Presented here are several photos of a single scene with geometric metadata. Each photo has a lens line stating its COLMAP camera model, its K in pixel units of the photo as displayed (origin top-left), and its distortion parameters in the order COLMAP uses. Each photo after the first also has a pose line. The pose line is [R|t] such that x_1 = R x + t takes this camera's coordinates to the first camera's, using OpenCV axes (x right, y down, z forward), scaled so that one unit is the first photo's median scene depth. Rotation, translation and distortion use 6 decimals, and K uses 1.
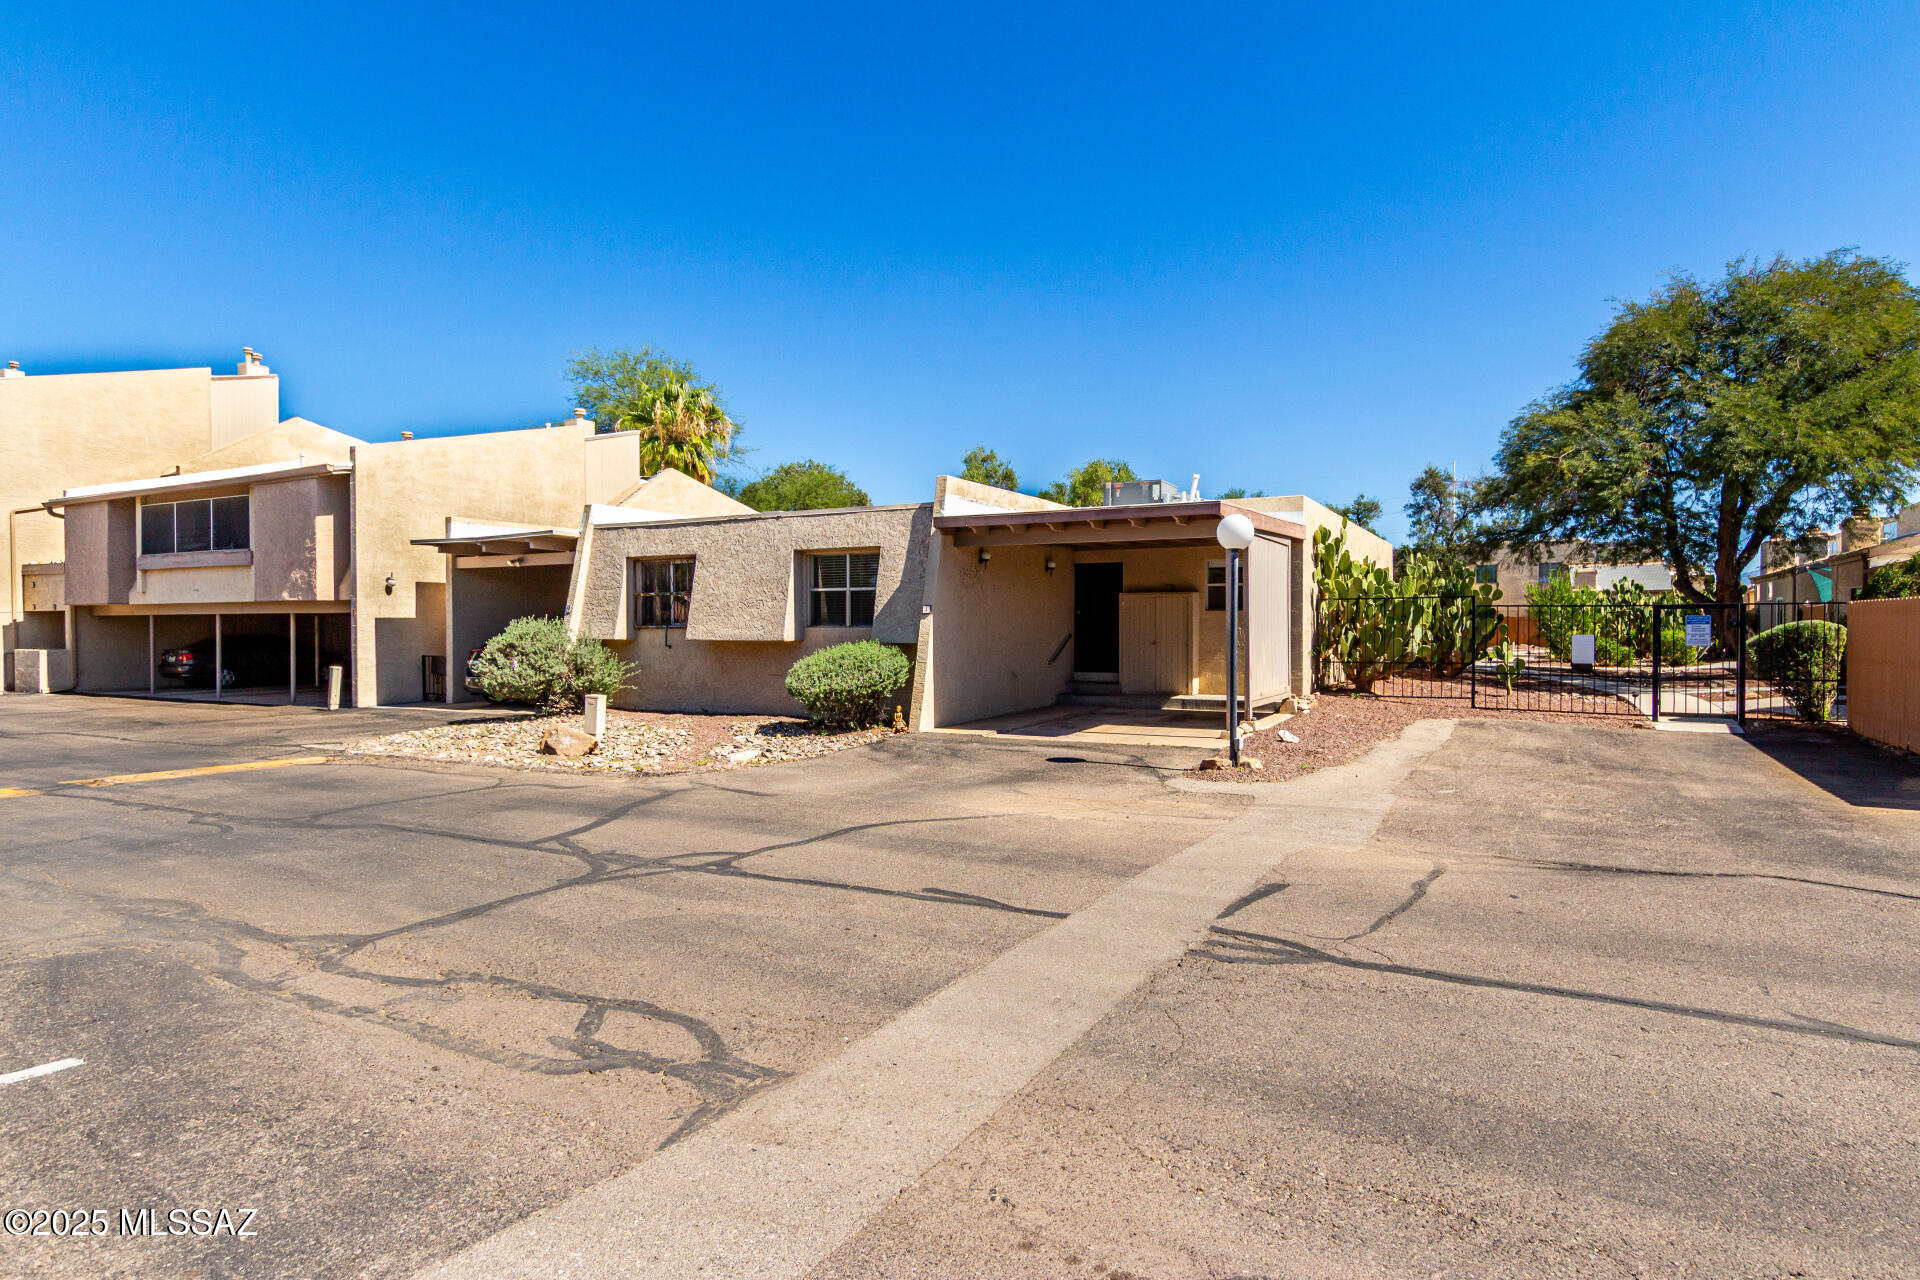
lens RADIAL K [[997.0, 0, 960.0], [0, 997.0, 640.0], [0, 0, 1]] dist [0.000091, -0.000080]
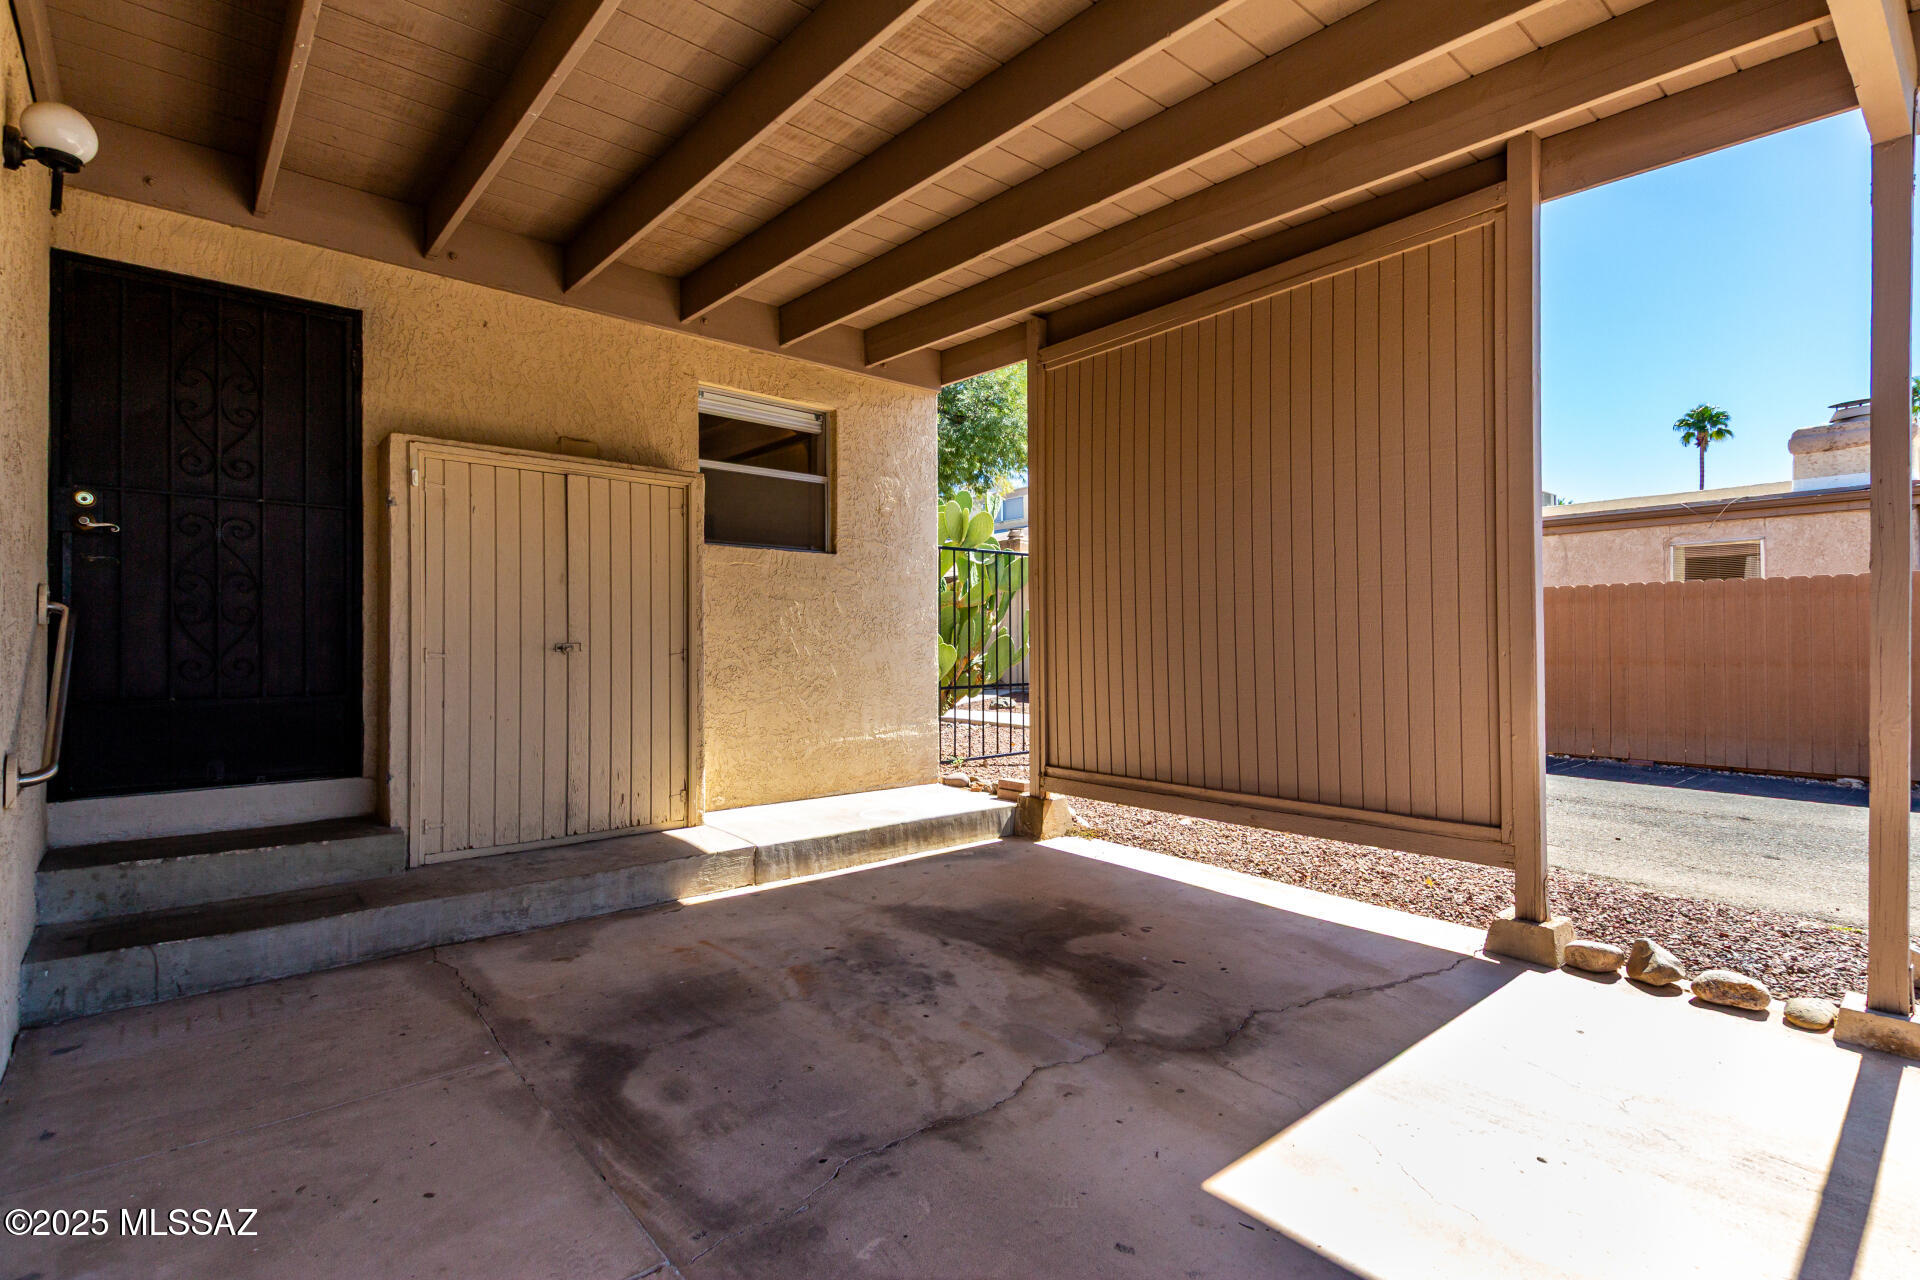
lens RADIAL K [[907.5, 0, 969.7], [0, 907.5, 642.8], [0, 0, 1]] dist [0.006769, 0.000339]
pose [[0.333078, 0.003816, 0.942891, 0.007769], [0.014561, 0.999852, -0.009191, 0.005949], [-0.942787, 0.016791, 0.332973, 0.886611]]
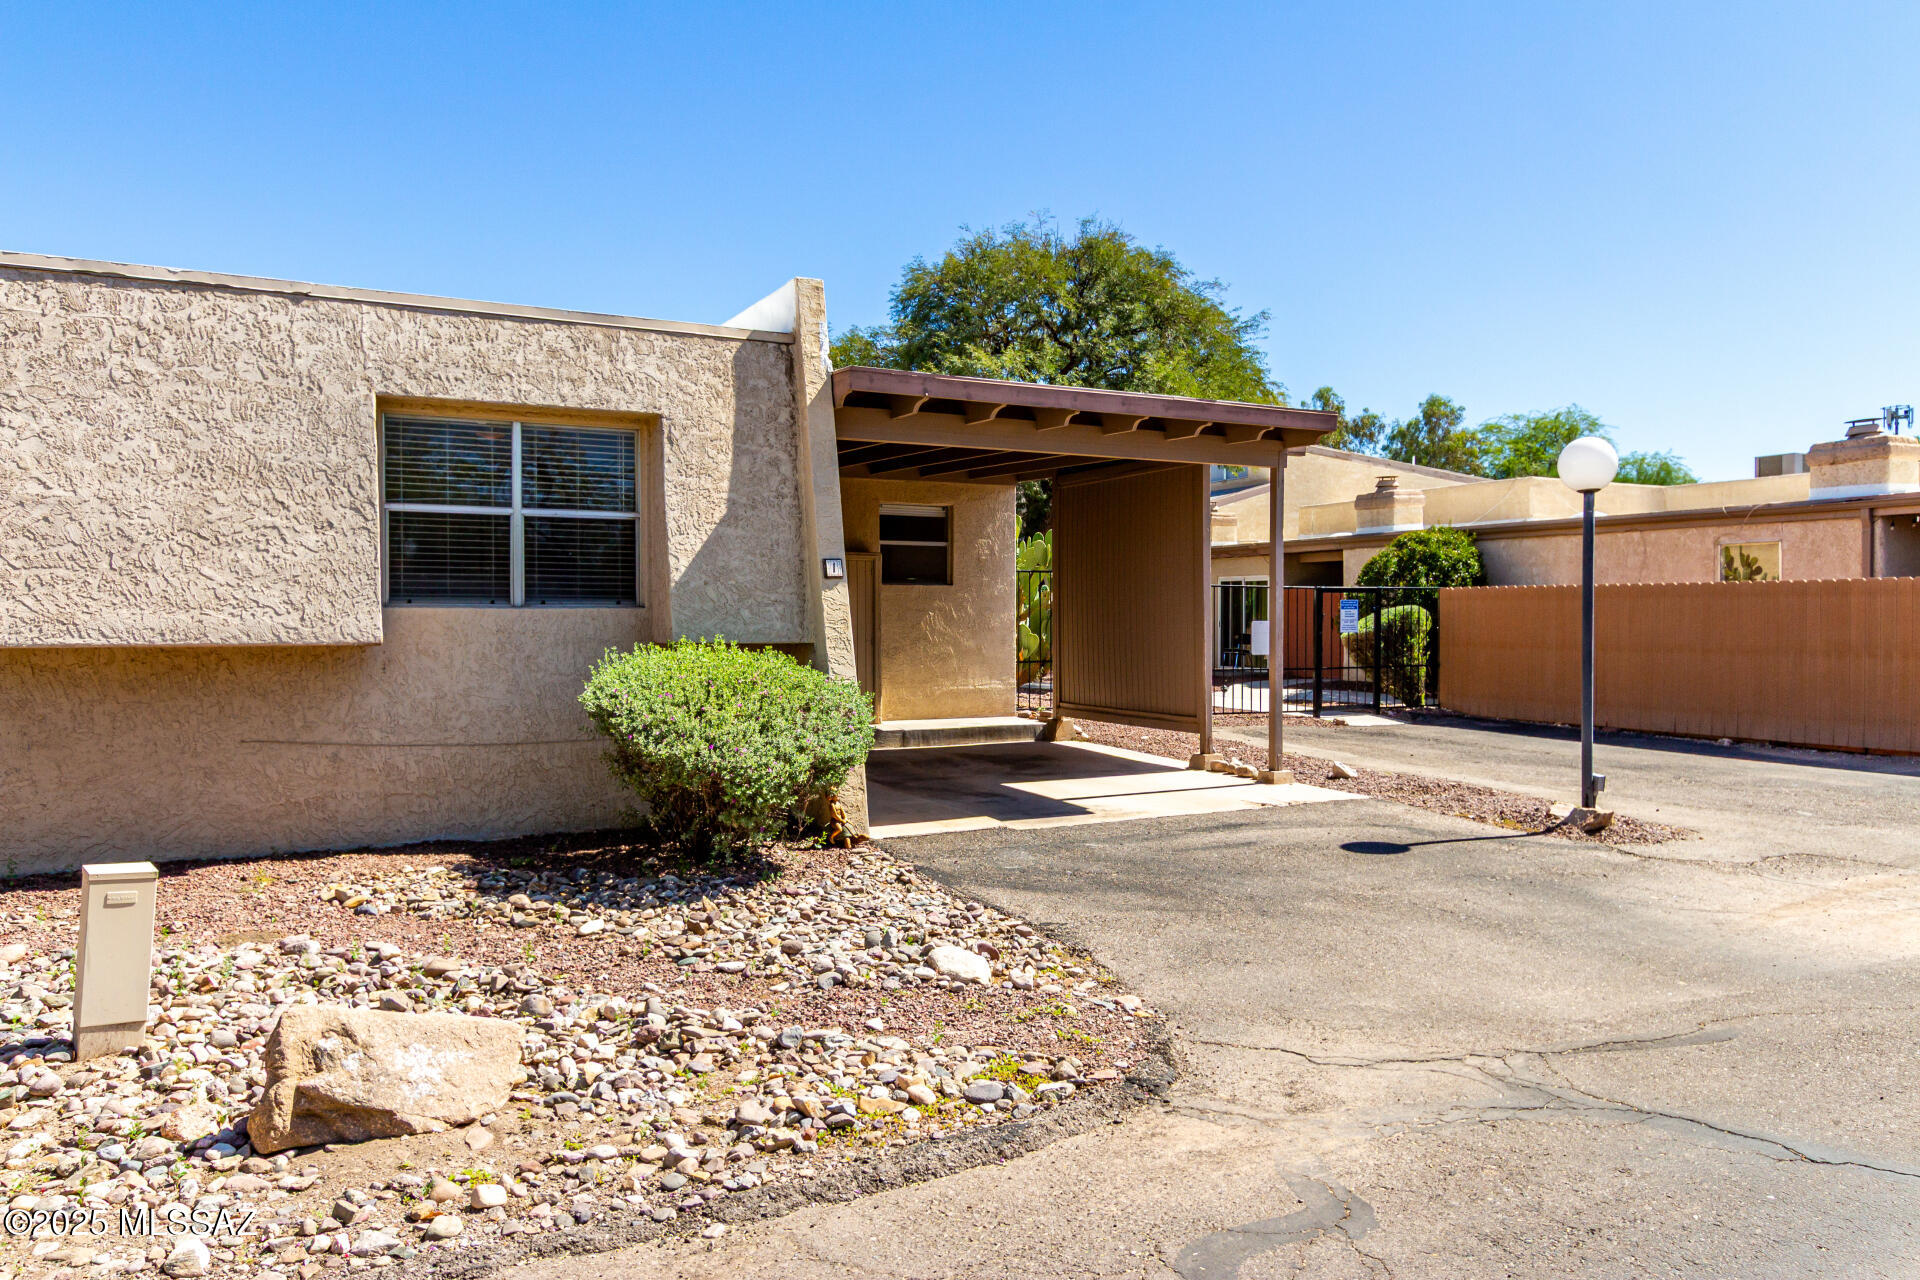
lens RADIAL K [[1355.4, 0, 960.0], [0, 1355.4, 640.0], [0, 0, 1]] dist [-0.000421, -0.000805]
pose [[0.554683, -0.014187, 0.831941, -0.449858], [0.010751, 0.999893, 0.009883, -0.002954], [-0.831992, 0.003463, 0.554777, 0.533618]]
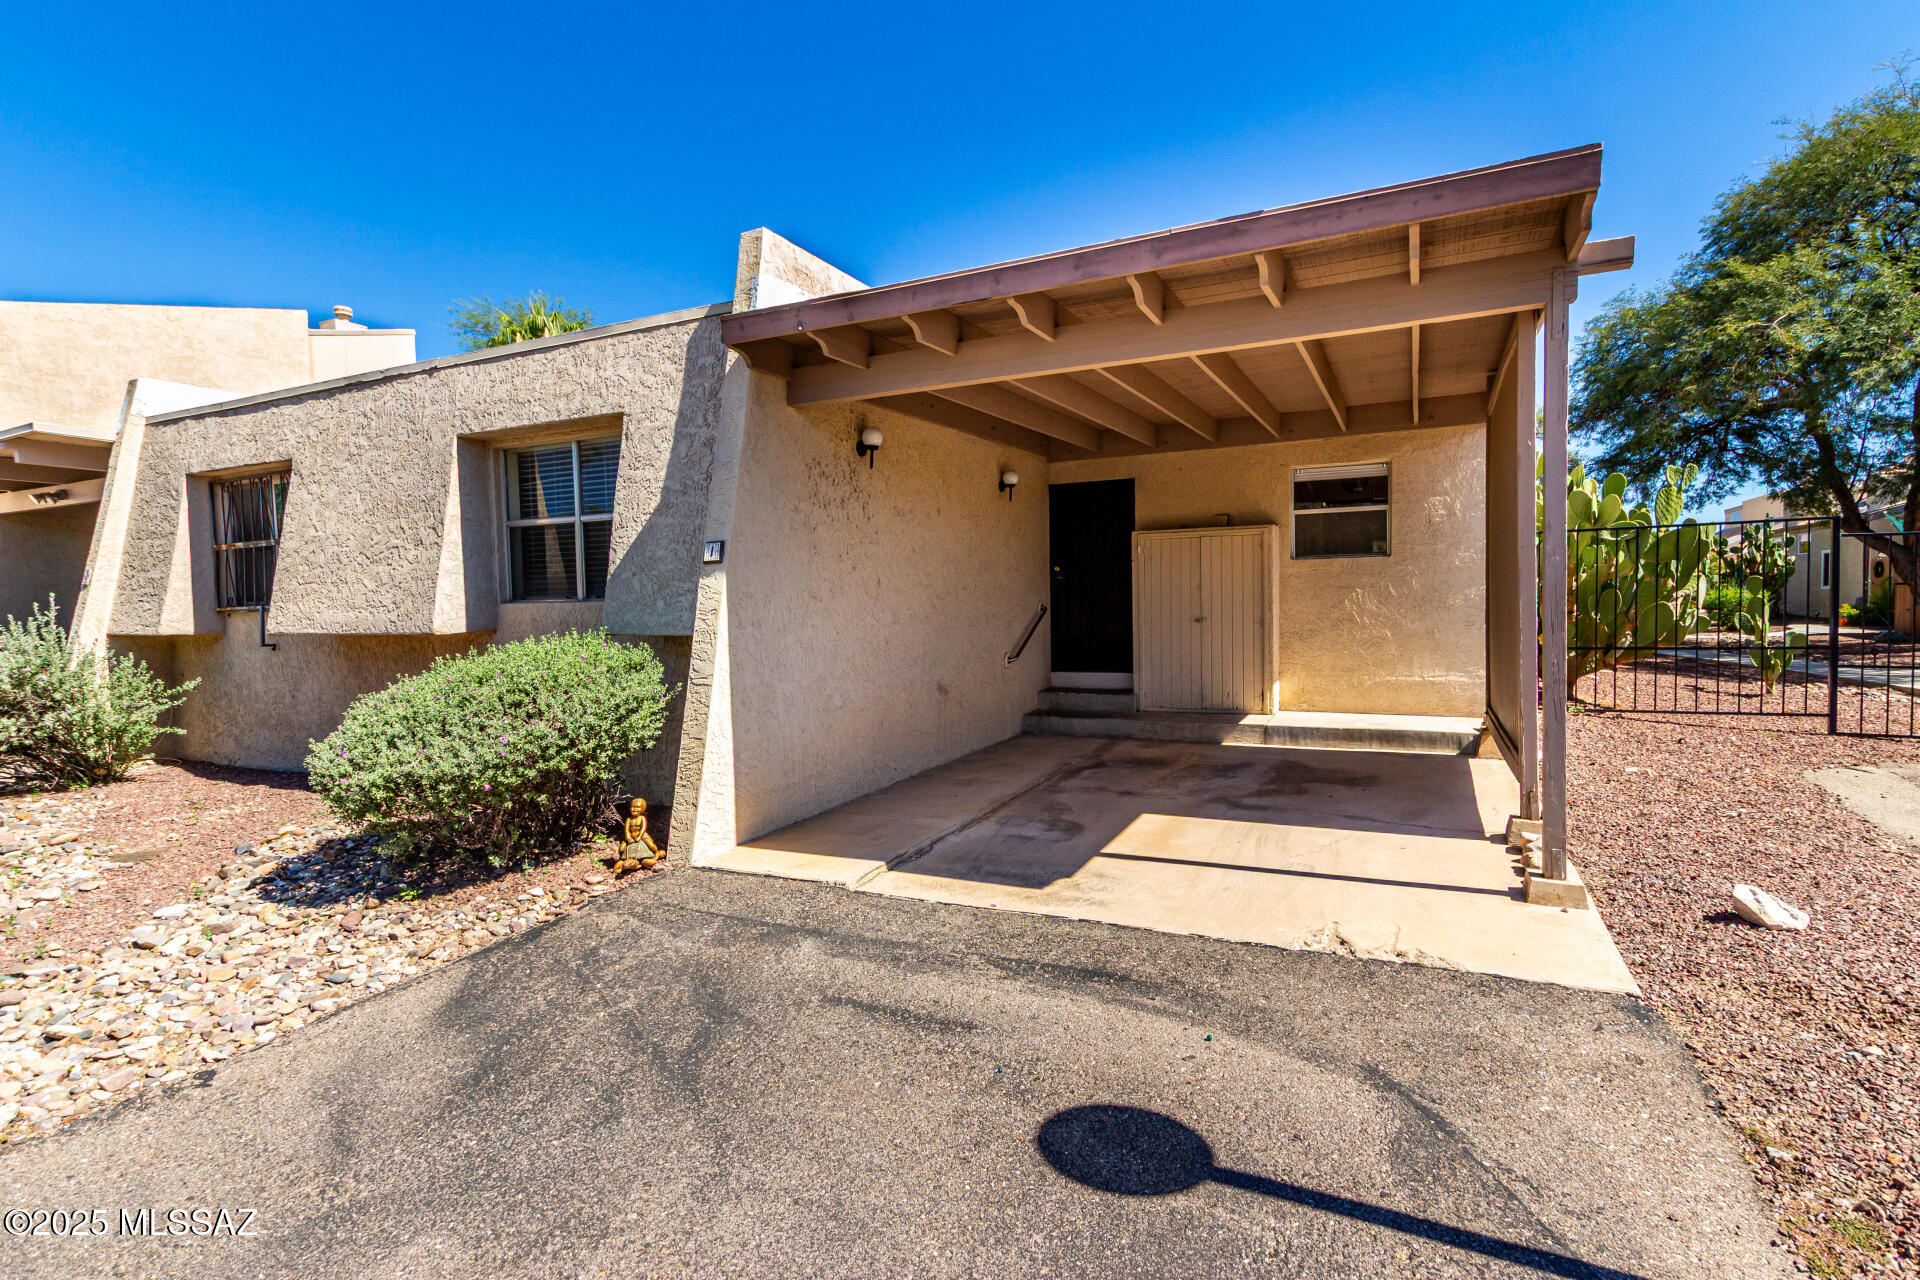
lens RADIAL K [[907.5, 0, 969.7], [0, 907.5, 642.8], [0, 0, 1]] dist [0.006769, 0.000339]
pose [[0.997847, -0.022461, 0.061624, 0.040487], [0.020569, 0.999303, 0.031163, -0.002849], [-0.062281, -0.029829, 0.997613, 0.547638]]
